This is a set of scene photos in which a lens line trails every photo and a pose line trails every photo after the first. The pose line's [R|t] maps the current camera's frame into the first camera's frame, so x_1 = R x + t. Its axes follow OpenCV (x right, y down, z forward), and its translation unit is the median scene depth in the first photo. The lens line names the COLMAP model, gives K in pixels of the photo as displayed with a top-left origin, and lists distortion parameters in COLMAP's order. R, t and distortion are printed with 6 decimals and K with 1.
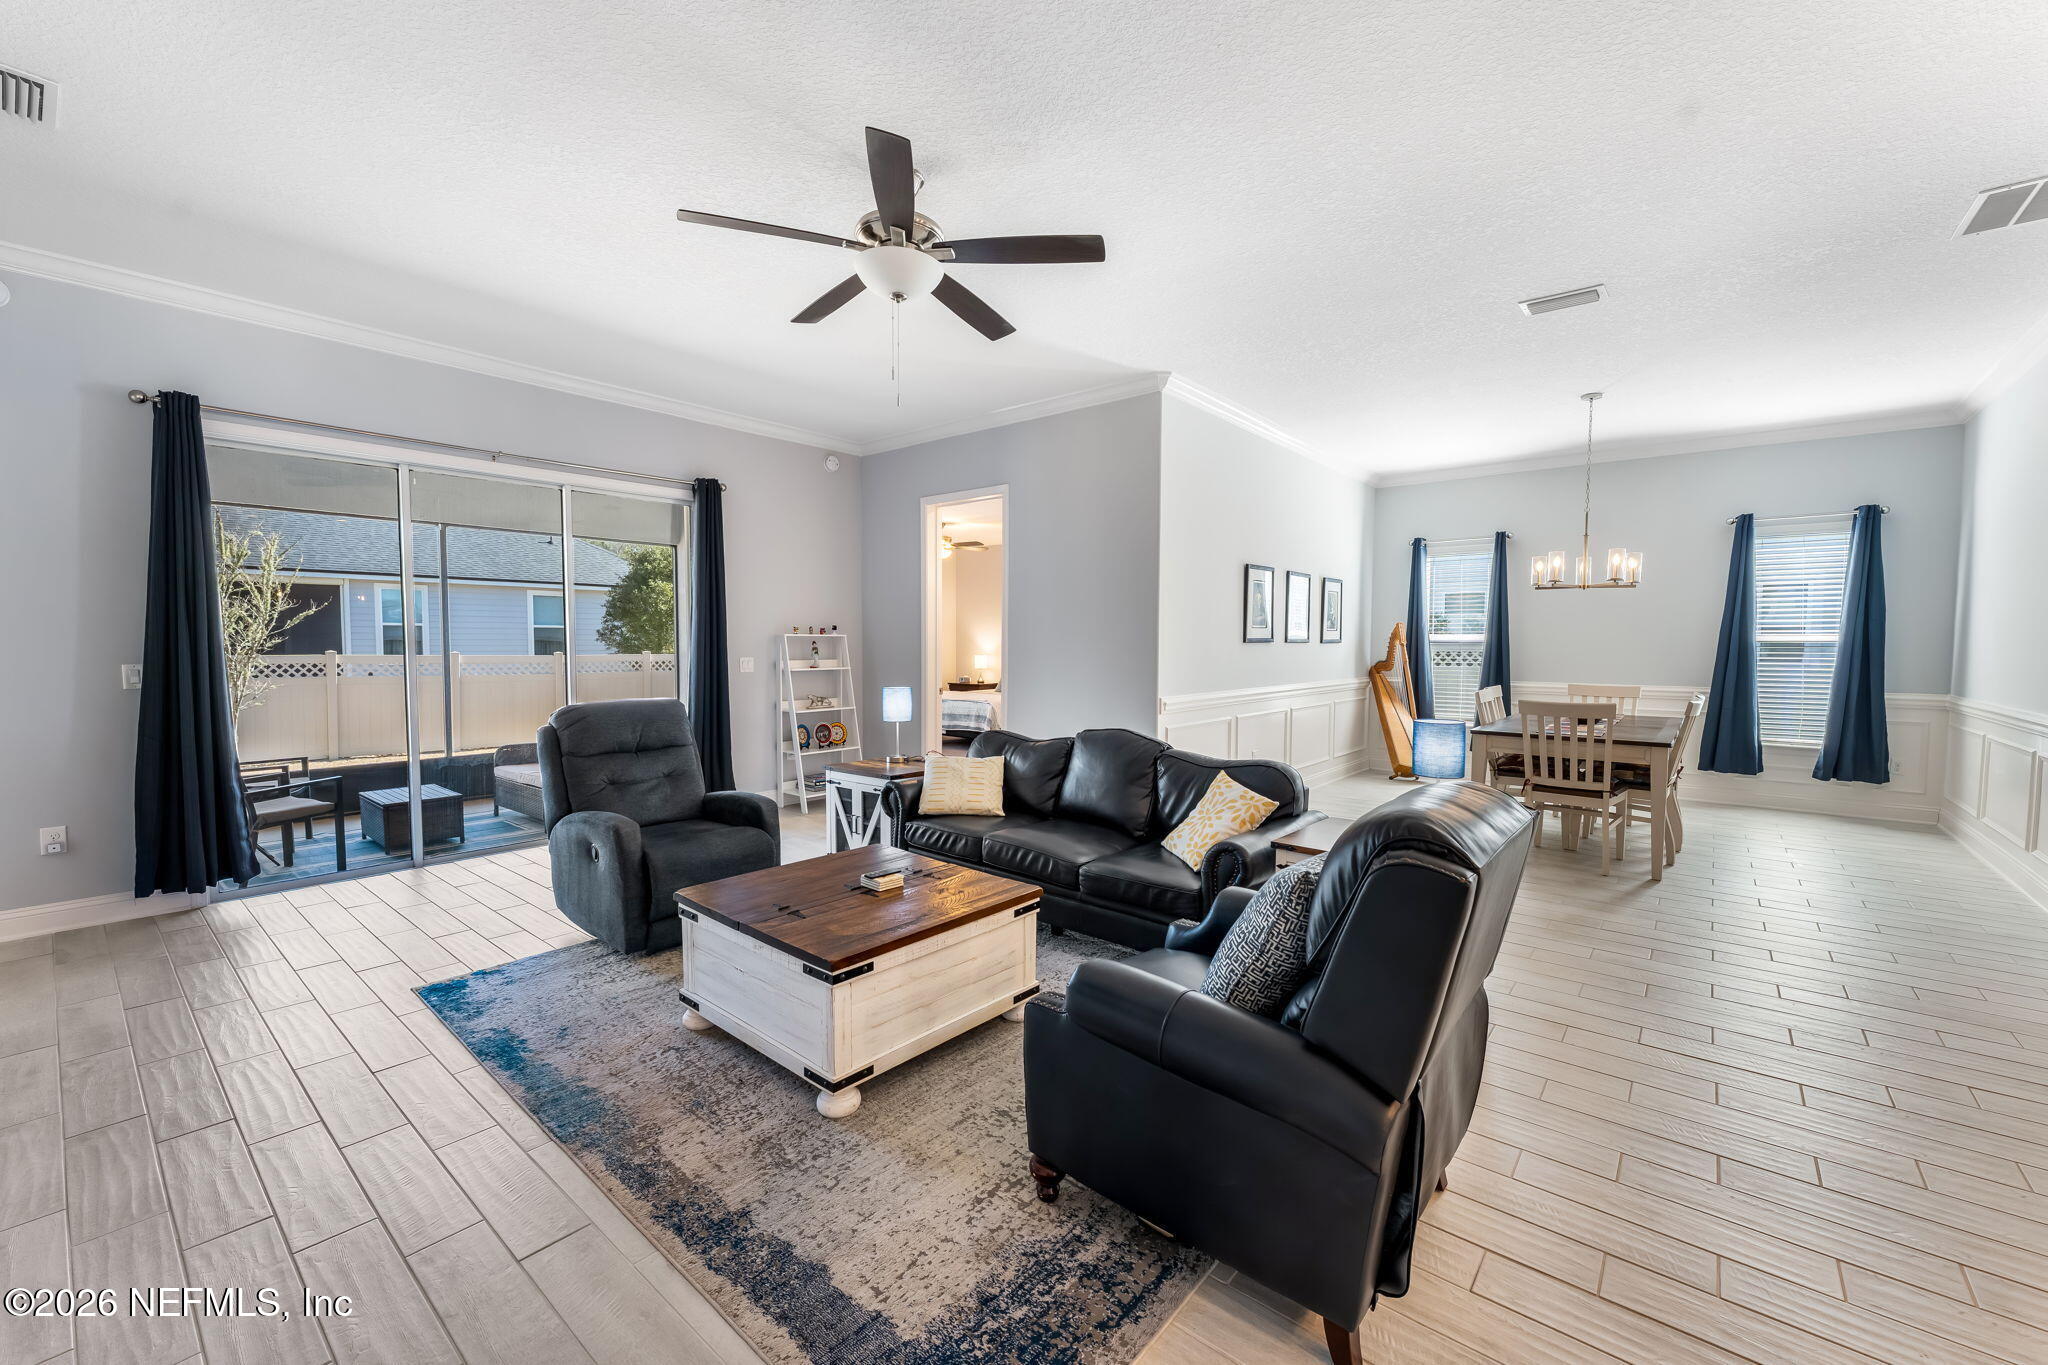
lens RADIAL K [[823.3, 0, 1024.0], [0, 823.3, 682.5], [0, 0, 1]] dist [-0.002882, -0.000155]
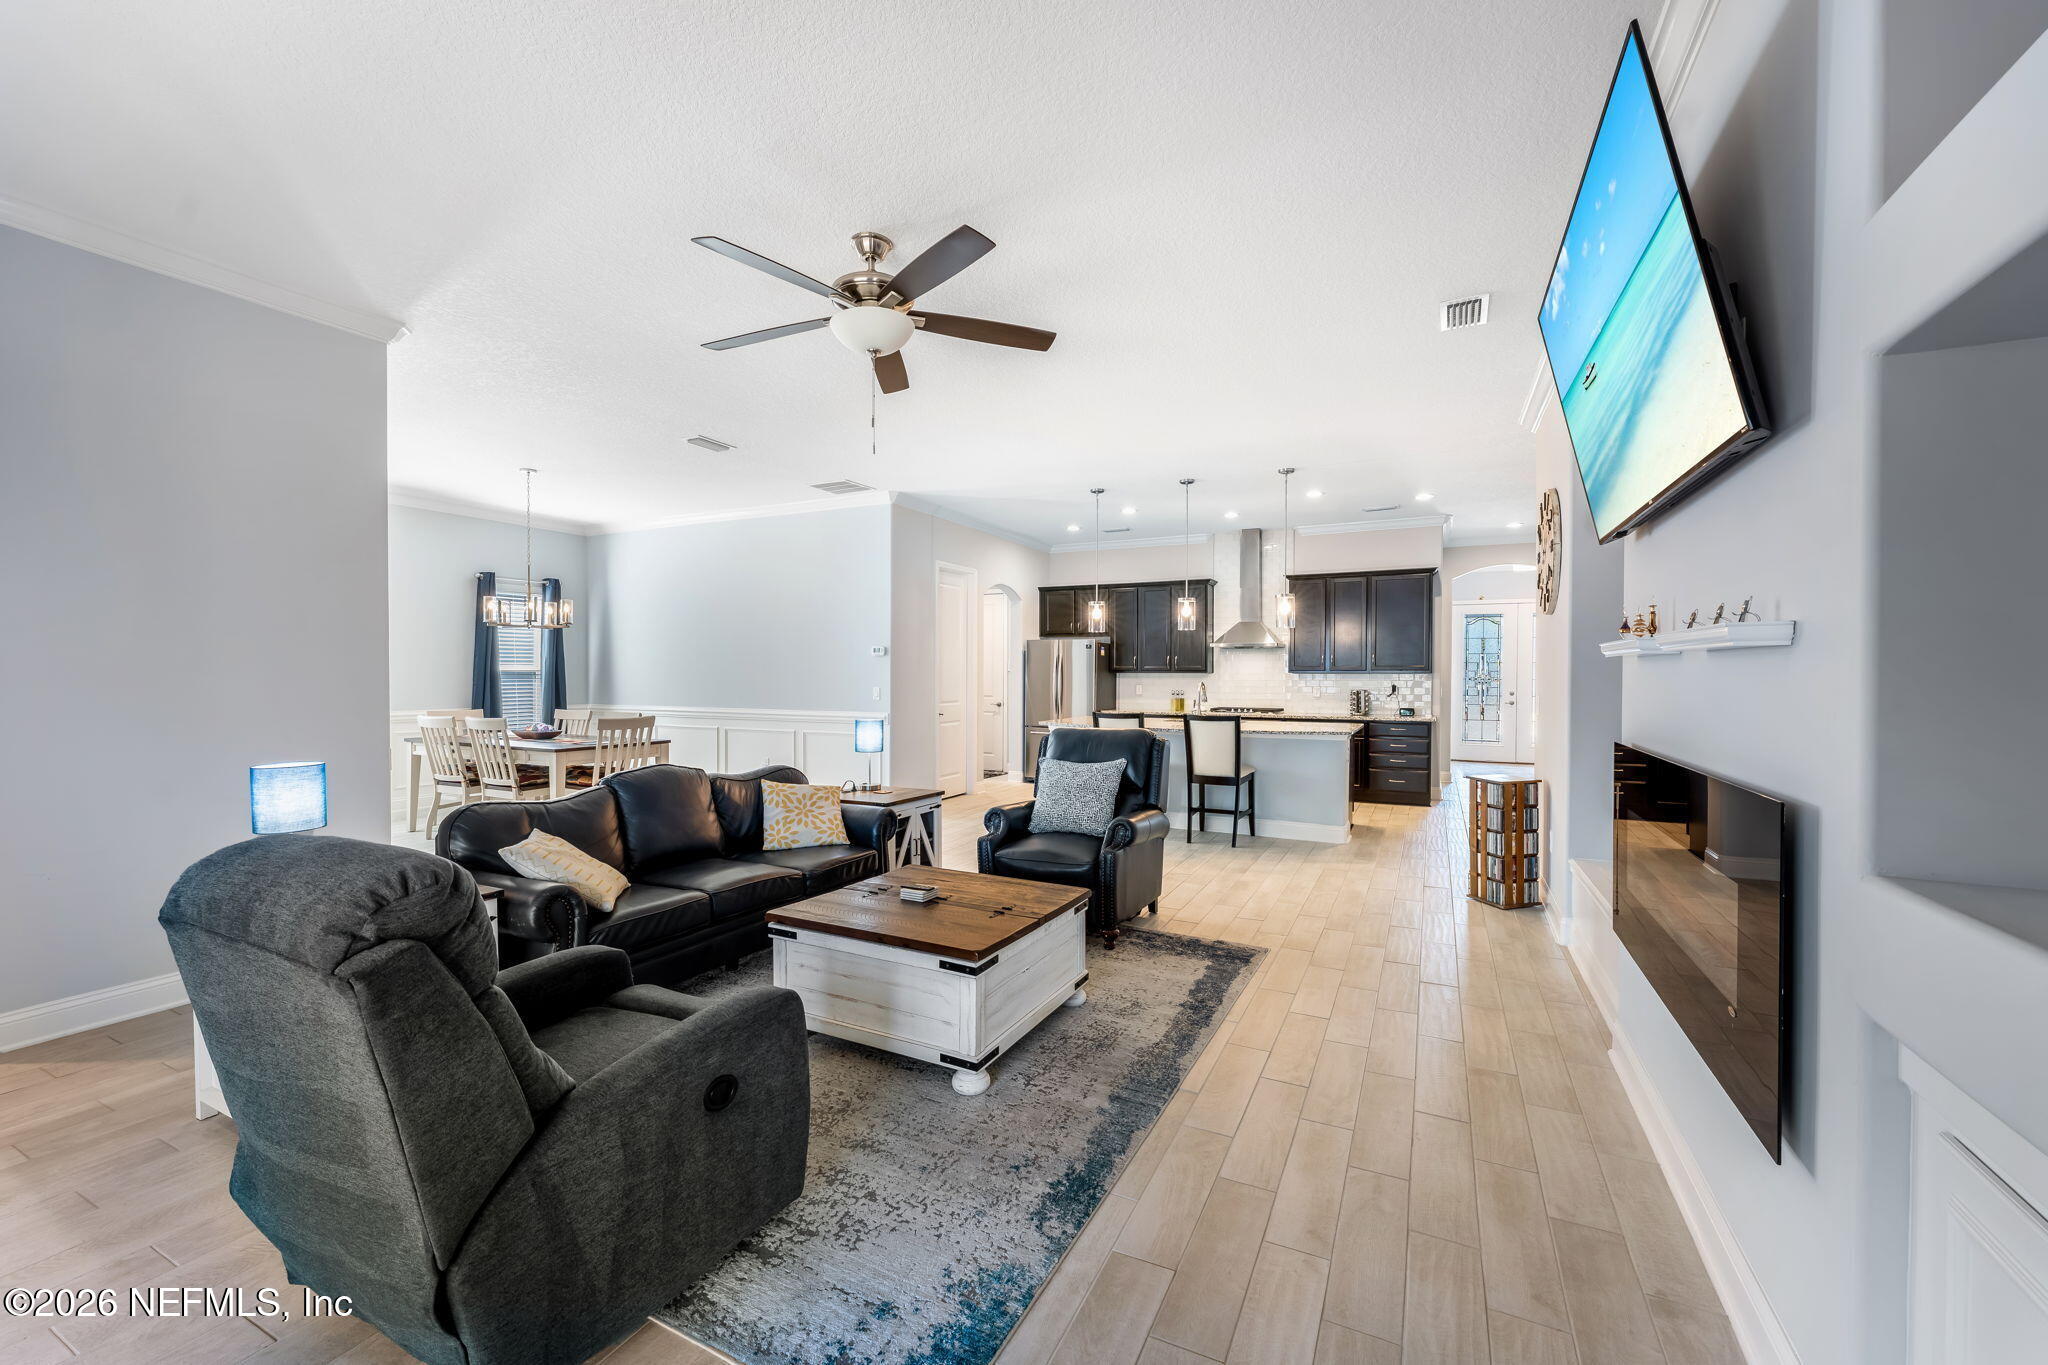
lens RADIAL K [[823.3, 0, 1024.0], [0, 823.3, 682.5], [0, 0, 1]] dist [-0.002882, -0.000155]
pose [[-0.231025, -0.016009, 0.972816, -0.669974], [0.046955, 0.998516, 0.027583, -0.033606], [-0.971814, 0.052051, -0.229930, 0.582094]]
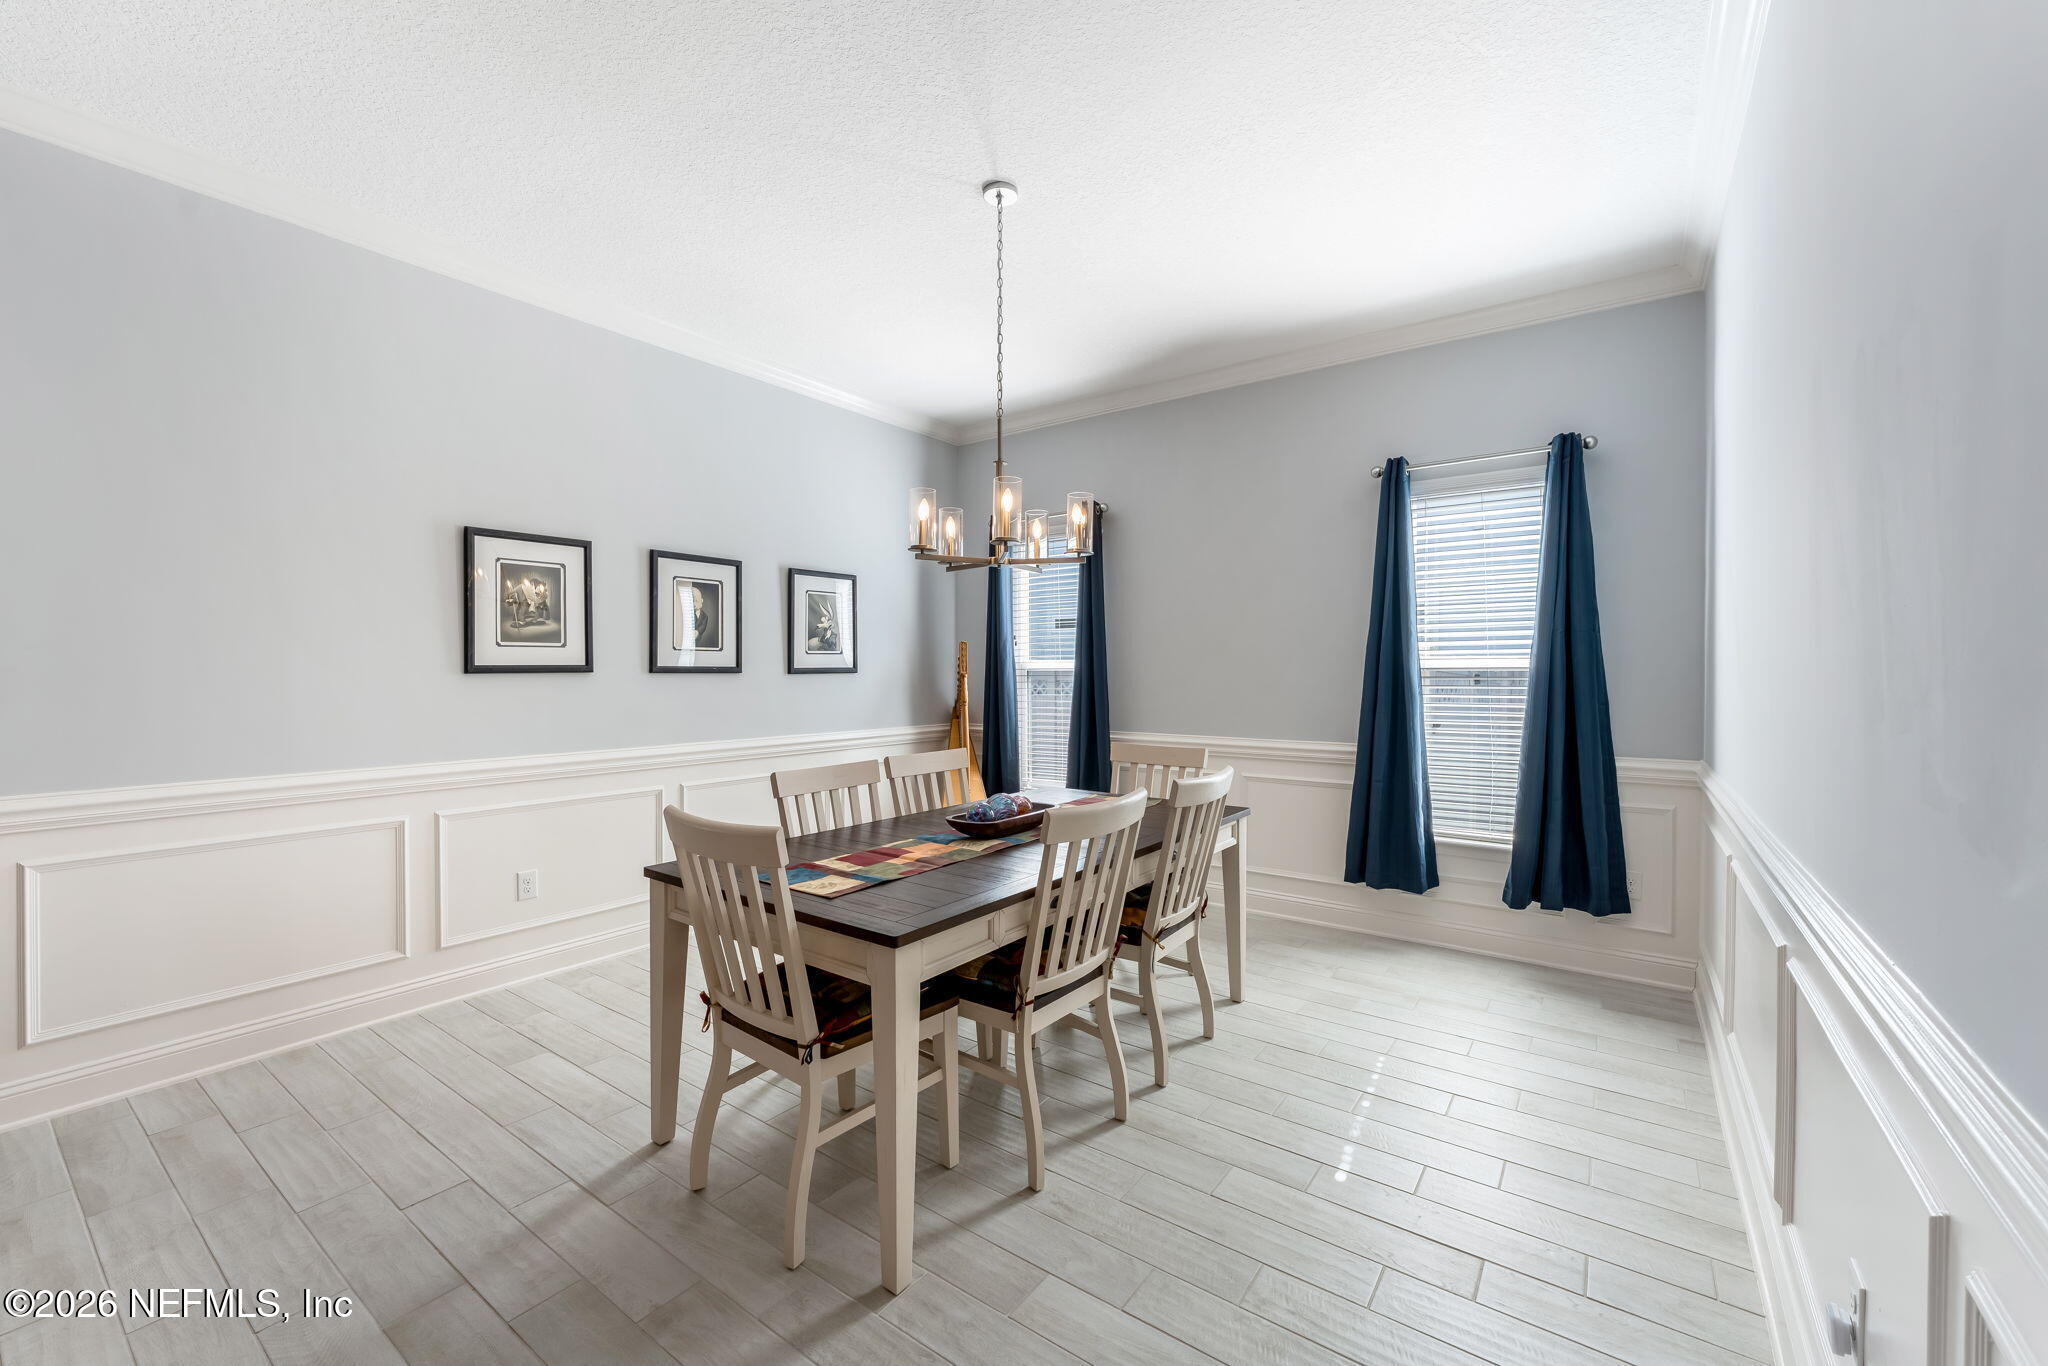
lens RADIAL K [[827.2, 0, 1024.1], [0, 827.2, 674.2], [0, 0, 1]] dist [-0.002488, -0.000213]
pose [[0.997839, -0.003471, 0.065621, 0.661123], [0.006766, 0.998723, -0.050058, -0.020413], [-0.065364, 0.050394, 0.996588, 0.488113]]
